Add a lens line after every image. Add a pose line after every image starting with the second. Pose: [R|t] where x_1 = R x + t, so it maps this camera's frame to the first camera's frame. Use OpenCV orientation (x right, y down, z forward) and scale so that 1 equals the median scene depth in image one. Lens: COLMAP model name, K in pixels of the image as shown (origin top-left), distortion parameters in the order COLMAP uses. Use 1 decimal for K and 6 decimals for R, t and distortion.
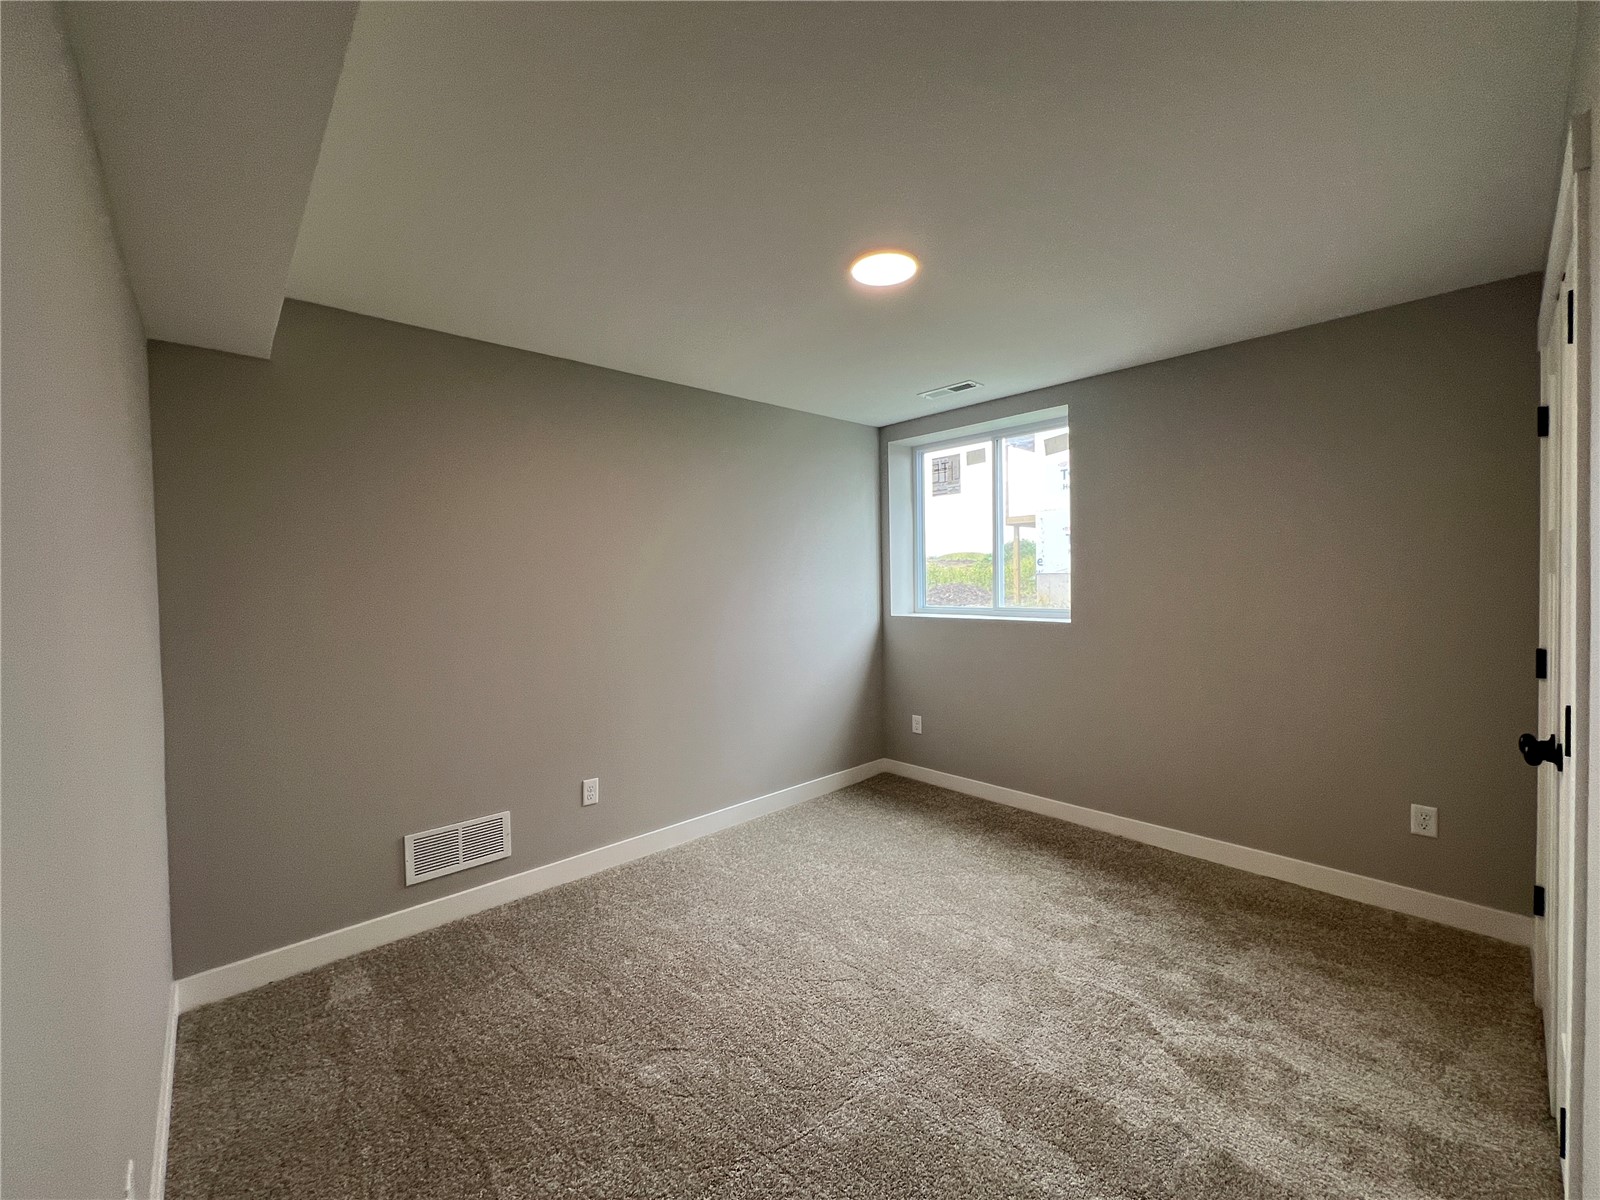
lens RADIAL K [[638.2, 0, 800.3], [0, 638.2, 595.0], [0, 0, 1]] dist [-0.002452, -0.000340]
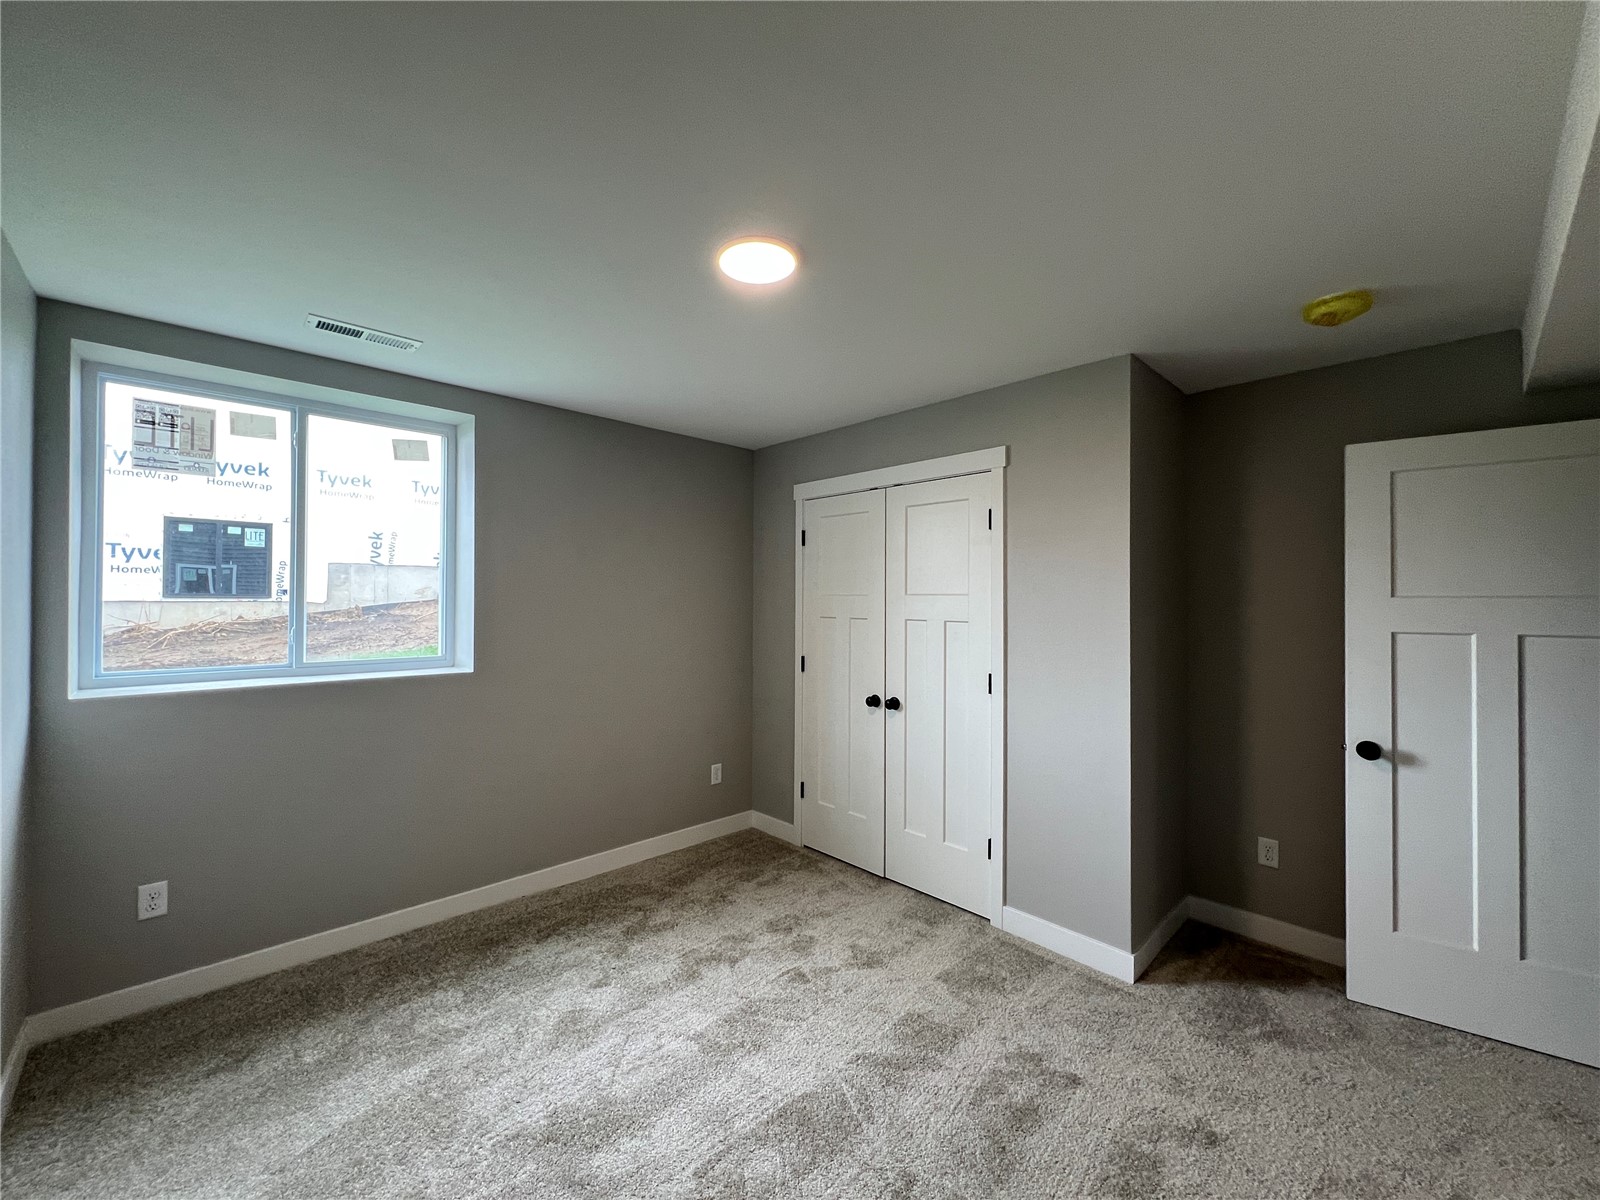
lens RADIAL K [[638.2, 0, 789.6], [0, 638.2, 603.5], [0, 0, 1]] dist [-0.002452, -0.000340]
pose [[0.003985, 0.012167, 0.999918, -0.536818], [0.020982, 0.999705, -0.012248, -0.037011], [-0.999772, 0.021029, 0.003729, 0.738529]]
